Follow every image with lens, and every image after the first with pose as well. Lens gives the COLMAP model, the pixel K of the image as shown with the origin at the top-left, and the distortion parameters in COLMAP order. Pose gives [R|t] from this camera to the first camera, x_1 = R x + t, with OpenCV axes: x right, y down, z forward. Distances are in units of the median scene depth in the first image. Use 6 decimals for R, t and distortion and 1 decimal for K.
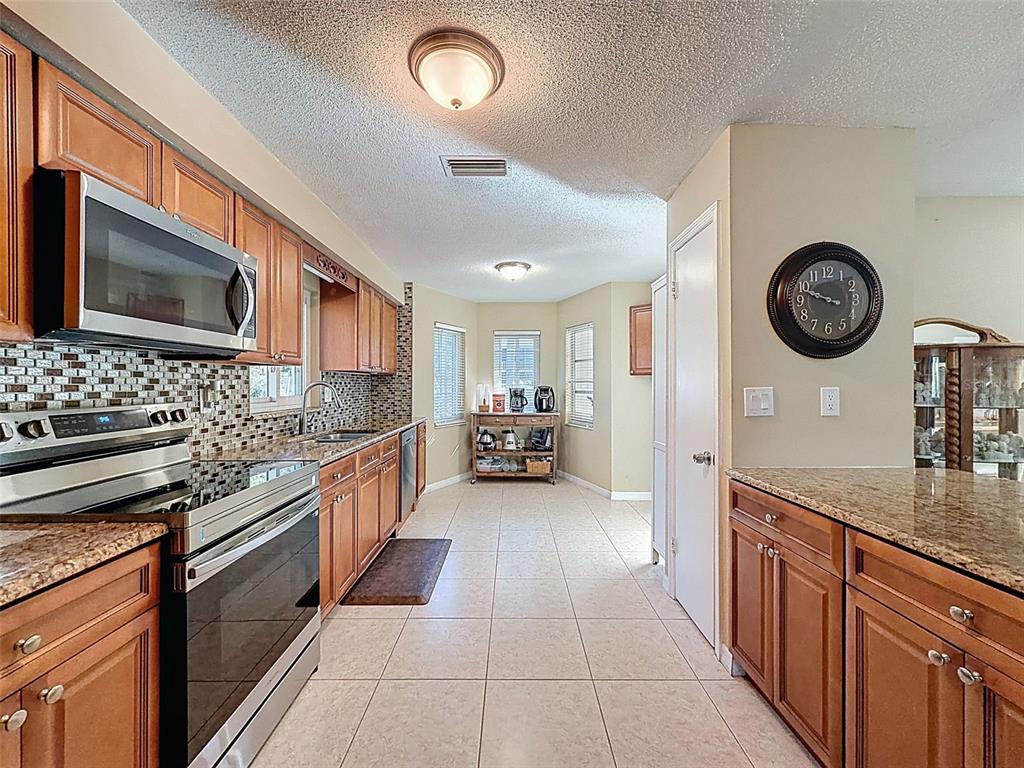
lens RADIAL K [[409.6, 0, 512.1], [0, 409.6, 384.5], [0, 0, 1]] dist [-0.002199, 0.000199]
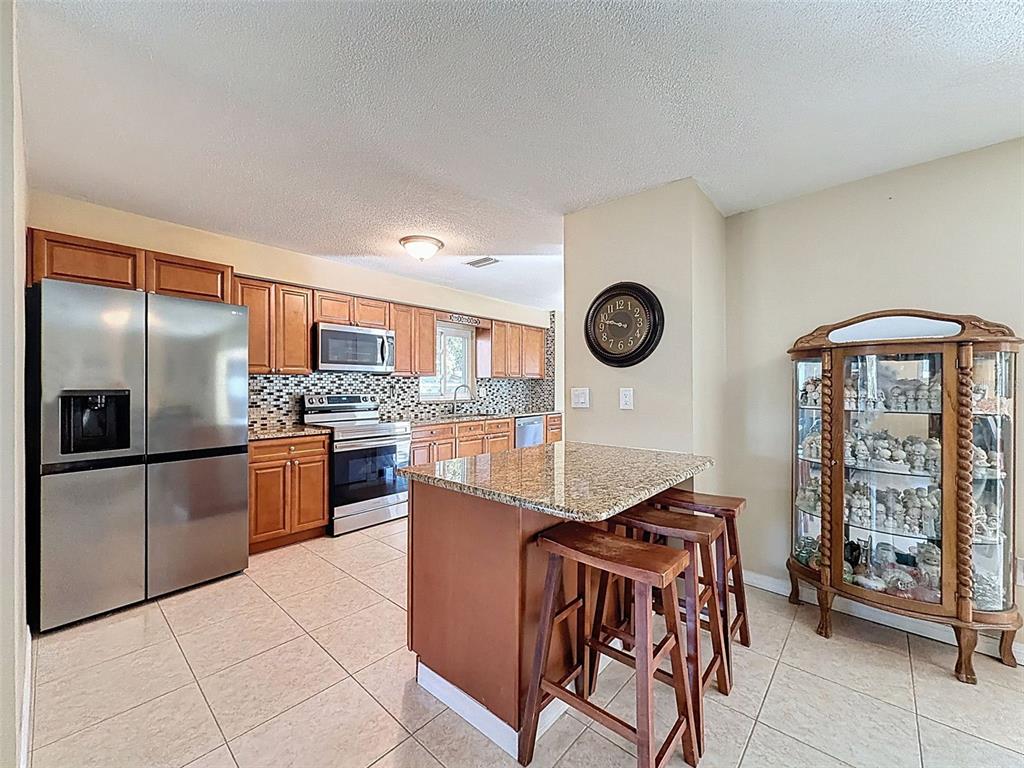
lens RADIAL K [[409.6, 0, 510.7], [0, 409.6, 386.3], [0, 0, 1]] dist [-0.002199, 0.000199]
pose [[0.745715, 0.000157, -0.666265, 1.050386], [0.000366, 1.000000, 0.000645, -0.000706], [0.666265, -0.000725, 0.745715, -0.202577]]
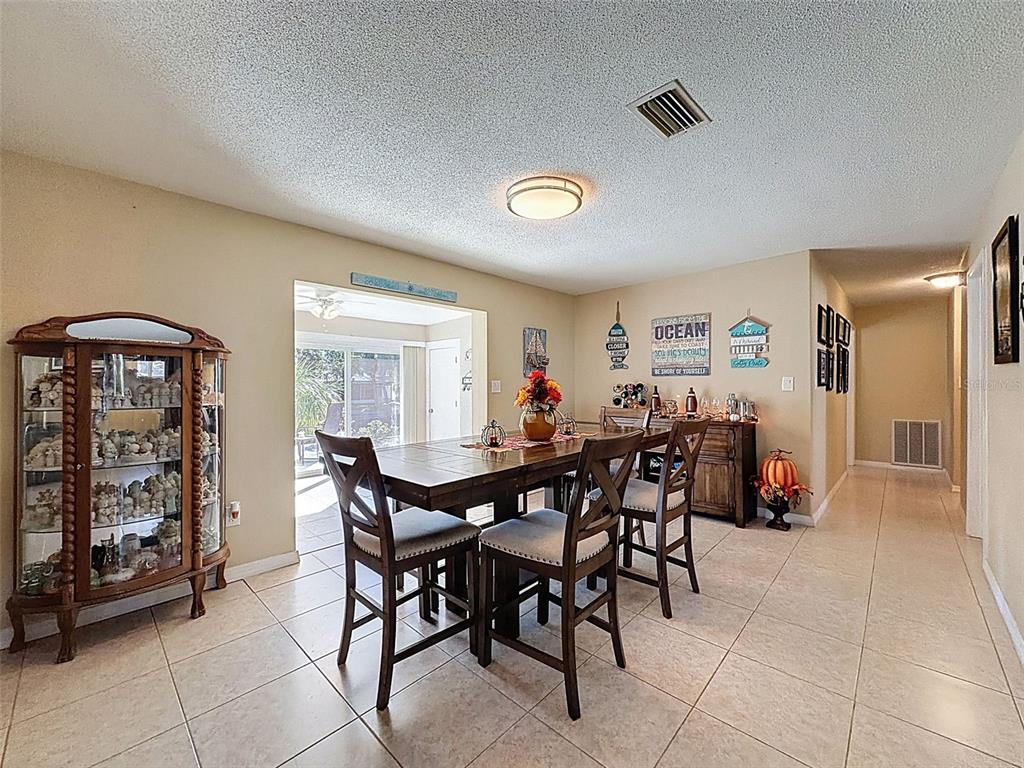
lens RADIAL K [[409.6, 0, 516.8], [0, 409.6, 380.5], [0, 0, 1]] dist [-0.002199, 0.000199]
pose [[0.678804, 0.002856, 0.734314, 0.977449], [0.001112, 0.999987, -0.004917, -0.003559], [-0.734318, 0.004154, 0.678793, -0.281783]]
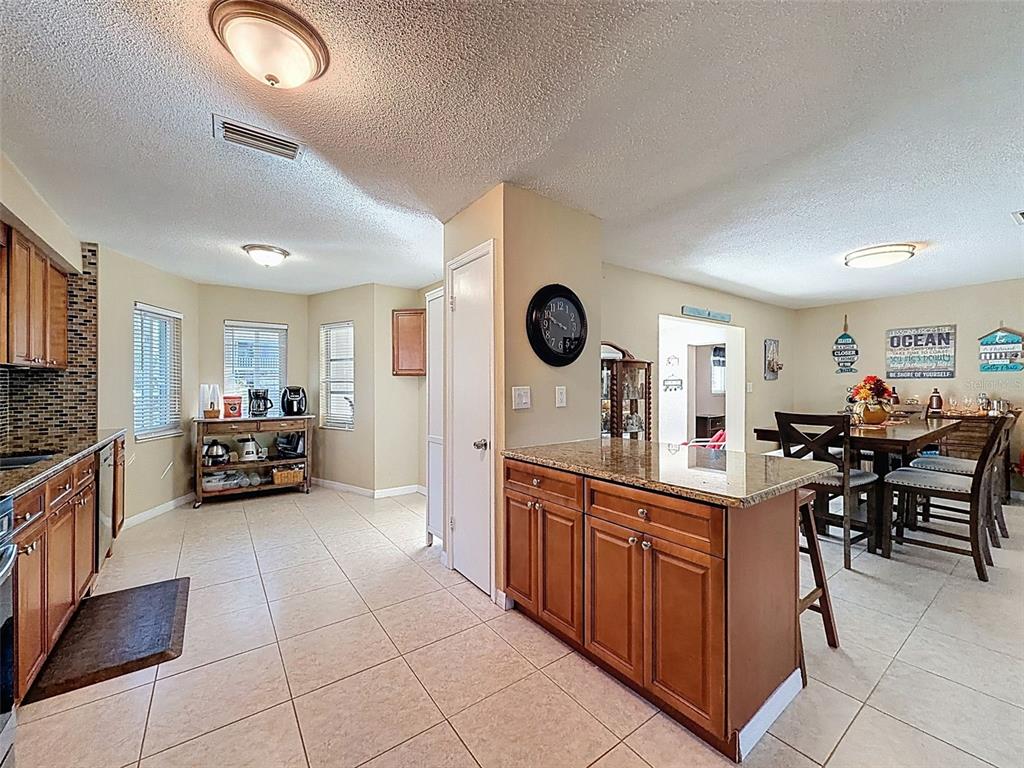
lens RADIAL K [[409.6, 0, 515.1], [0, 409.6, 386.0], [0, 0, 1]] dist [-0.002199, 0.000199]
pose [[0.804414, -0.002242, 0.594064, -0.151119], [0.000241, 0.999994, 0.003447, -0.000514], [-0.594068, -0.002629, 0.804410, -0.041221]]
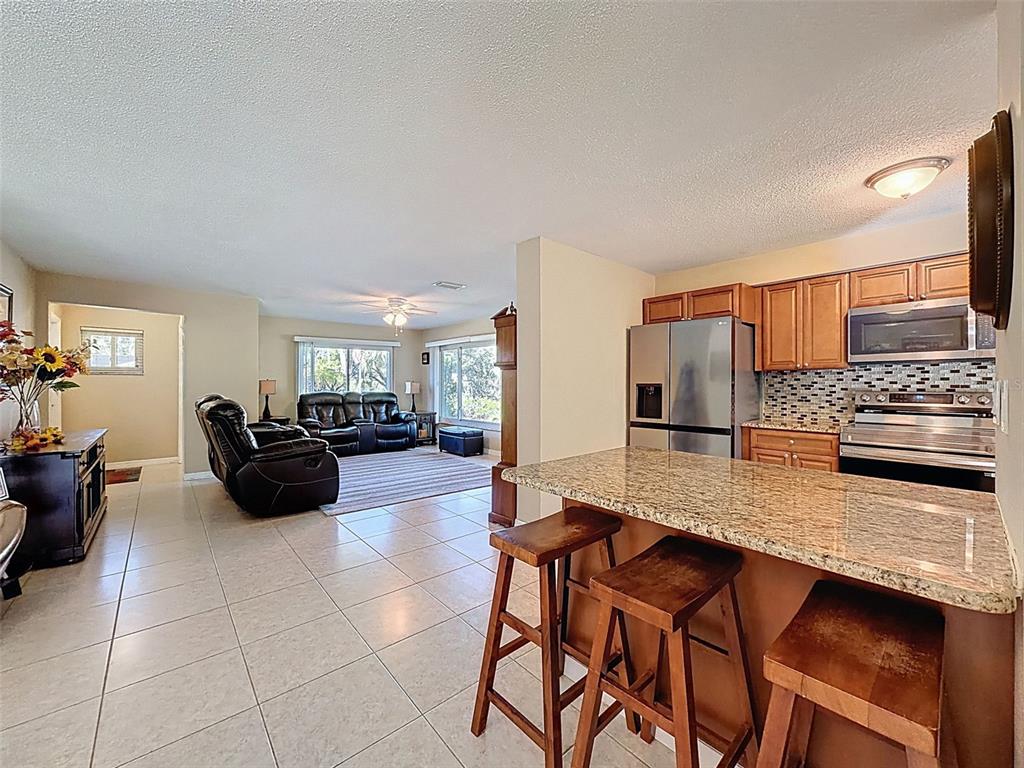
lens RADIAL K [[409.6, 0, 515.6], [0, 409.6, 384.6], [0, 0, 1]] dist [-0.002199, 0.000199]
pose [[-0.751936, 0.000739, -0.659236, 1.218067], [0.000278, 1.000000, 0.000804, 0.010417], [0.659236, 0.000422, -0.751936, 0.739989]]
